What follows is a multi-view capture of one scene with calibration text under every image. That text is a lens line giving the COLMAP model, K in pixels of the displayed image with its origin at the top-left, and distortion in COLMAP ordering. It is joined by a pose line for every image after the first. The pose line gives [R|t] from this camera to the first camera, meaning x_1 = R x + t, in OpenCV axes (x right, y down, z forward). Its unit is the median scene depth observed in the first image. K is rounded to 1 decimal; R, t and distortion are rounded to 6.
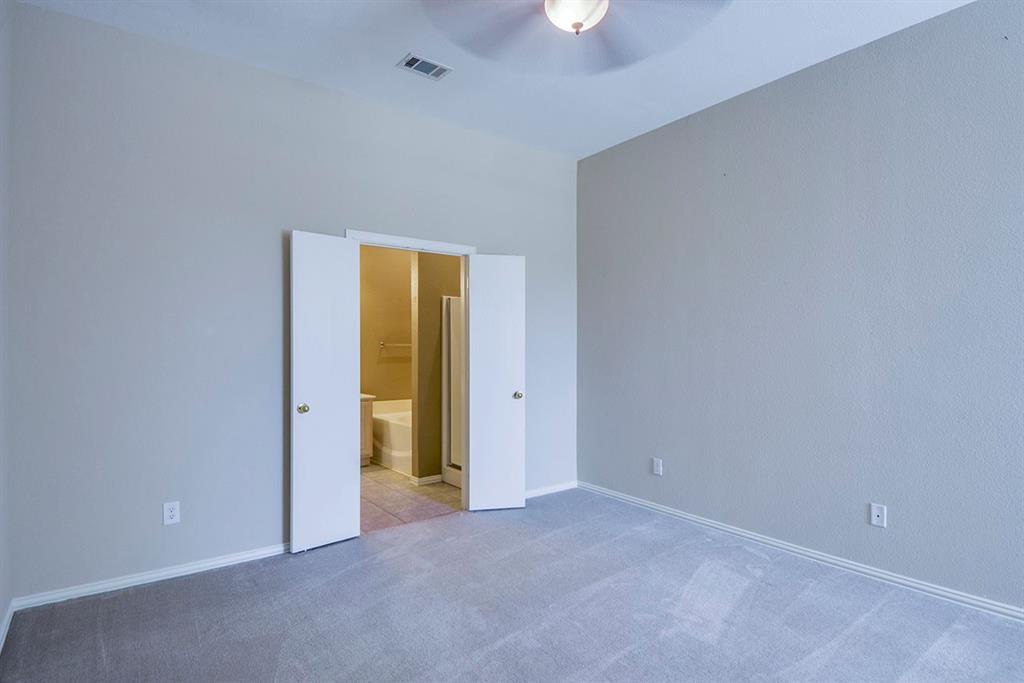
lens RADIAL K [[525.1, 0, 512.2], [0, 525.1, 346.8], [0, 0, 1]] dist [0.018626, -0.016304]
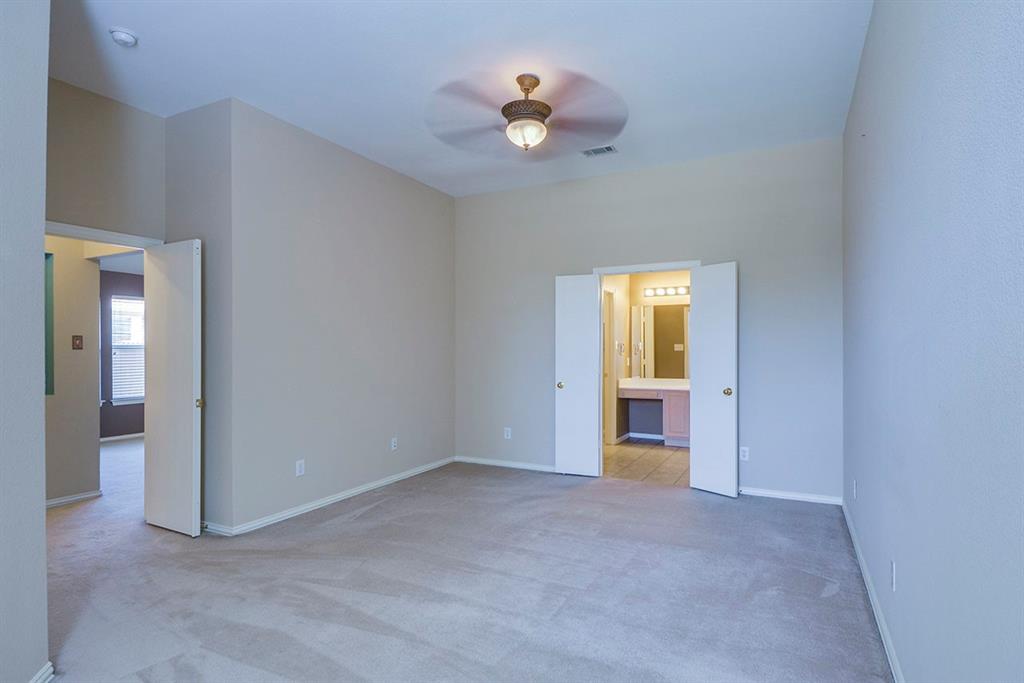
lens RADIAL K [[525.1, 0, 514.2], [0, 525.1, 343.4], [0, 0, 1]] dist [0.018626, -0.016304]
pose [[0.432740, -0.006450, -0.901496, 0.809891], [0.001748, 0.999979, -0.006316, -0.001290], [0.901517, 0.001158, 0.432742, 0.140217]]
